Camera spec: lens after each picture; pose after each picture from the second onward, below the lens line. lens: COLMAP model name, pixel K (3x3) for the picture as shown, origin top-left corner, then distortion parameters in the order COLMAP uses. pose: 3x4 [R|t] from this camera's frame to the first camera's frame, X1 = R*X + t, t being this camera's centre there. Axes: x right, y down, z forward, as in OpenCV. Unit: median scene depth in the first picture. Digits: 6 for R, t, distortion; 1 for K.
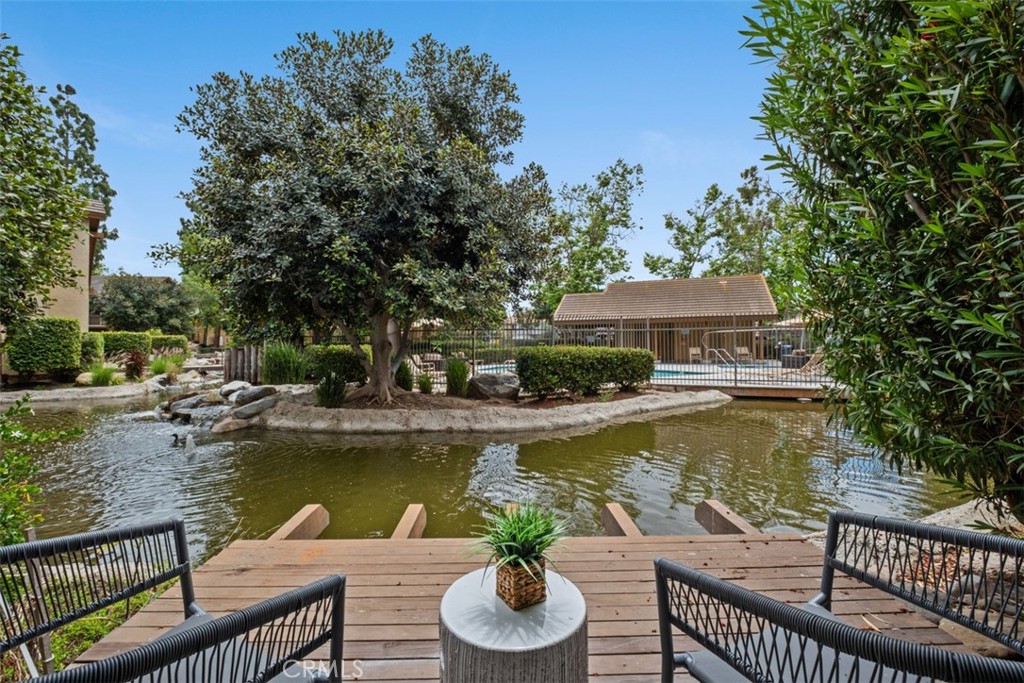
lens RADIAL K [[444.5, 0, 515.8], [0, 444.5, 337.2], [0, 0, 1]] dist [-0.001933, -0.004079]
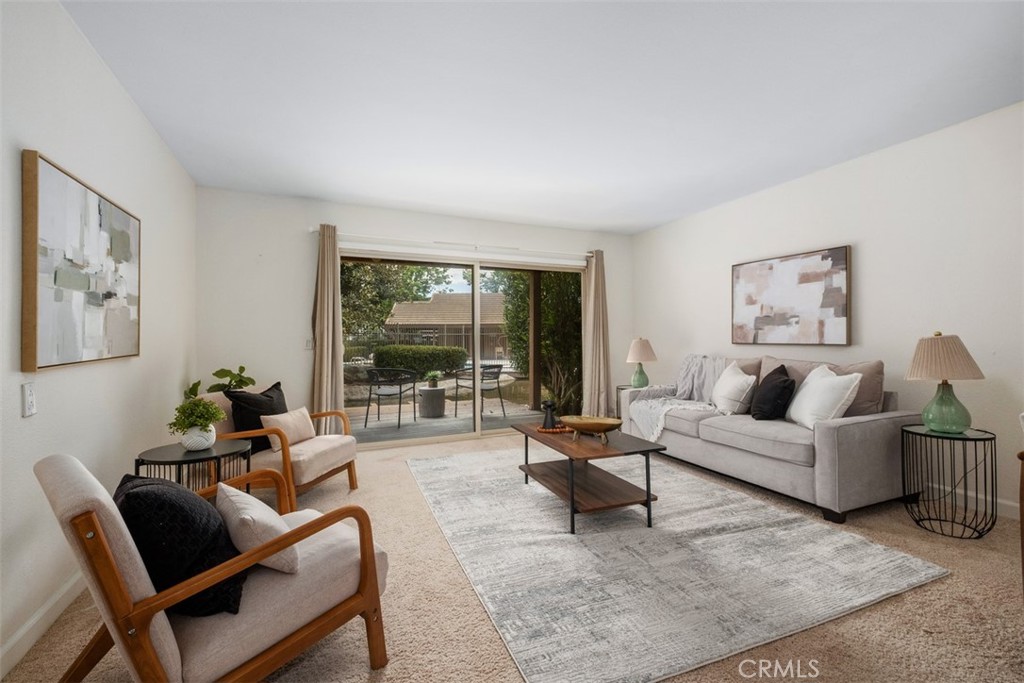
lens RADIAL K [[444.5, 0, 518.3], [0, 444.5, 334.1], [0, 0, 1]] dist [-0.001933, -0.004079]
pose [[0.920582, 0.007009, 0.390487, -0.134602], [-0.002790, 0.999931, -0.011371, -0.001684], [-0.390540, 0.009378, 0.920538, -0.514819]]
